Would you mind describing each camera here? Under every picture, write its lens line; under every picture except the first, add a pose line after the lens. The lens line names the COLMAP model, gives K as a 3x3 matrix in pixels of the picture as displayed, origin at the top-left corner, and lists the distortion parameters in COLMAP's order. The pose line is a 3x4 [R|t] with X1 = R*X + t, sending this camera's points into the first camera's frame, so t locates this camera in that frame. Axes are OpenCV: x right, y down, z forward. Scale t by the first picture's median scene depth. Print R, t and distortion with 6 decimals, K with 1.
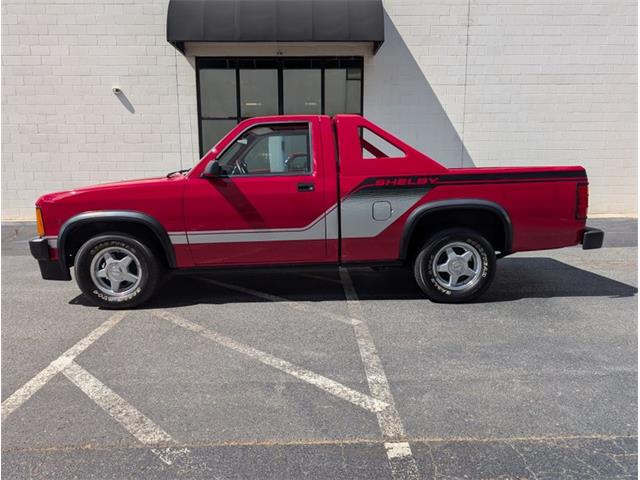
lens RADIAL K [[463.8, 0, 319.2], [0, 463.8, 238.4], [0, 0, 1]] dist [0.019869, -0.013916]
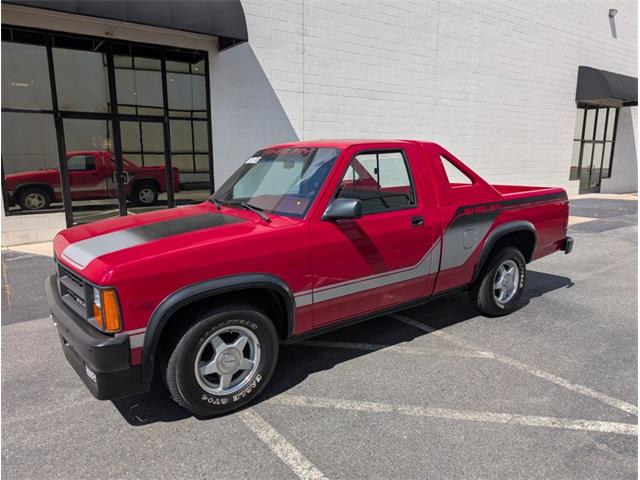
lens RADIAL K [[463.8, 0, 317.6], [0, 463.8, 242.8], [0, 0, 1]] dist [0.019869, -0.013916]
pose [[0.825349, -0.098513, 0.555963, -0.699797], [0.083838, 0.995128, 0.051871, -0.131369], [-0.558364, 0.003799, 0.829587, 0.342088]]
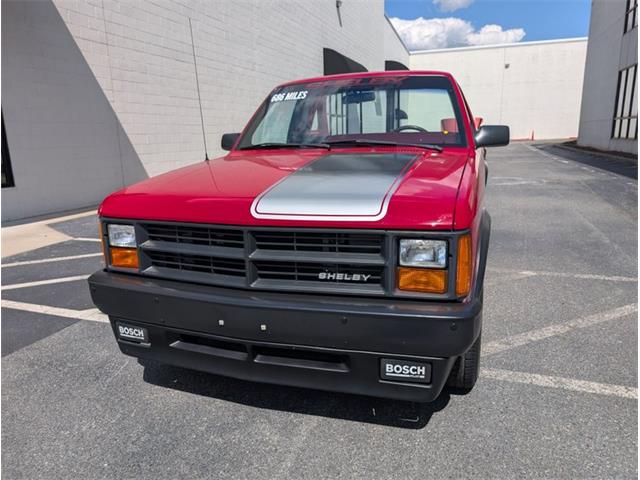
lens RADIAL K [[463.8, 0, 319.4], [0, 463.8, 236.9], [0, 0, 1]] dist [0.019869, -0.013916]
pose [[0.358078, -0.203550, 0.911234, -1.021014], [0.166689, 0.974205, 0.152115, -0.146747], [-0.918692, 0.097424, 0.382772, 0.946843]]
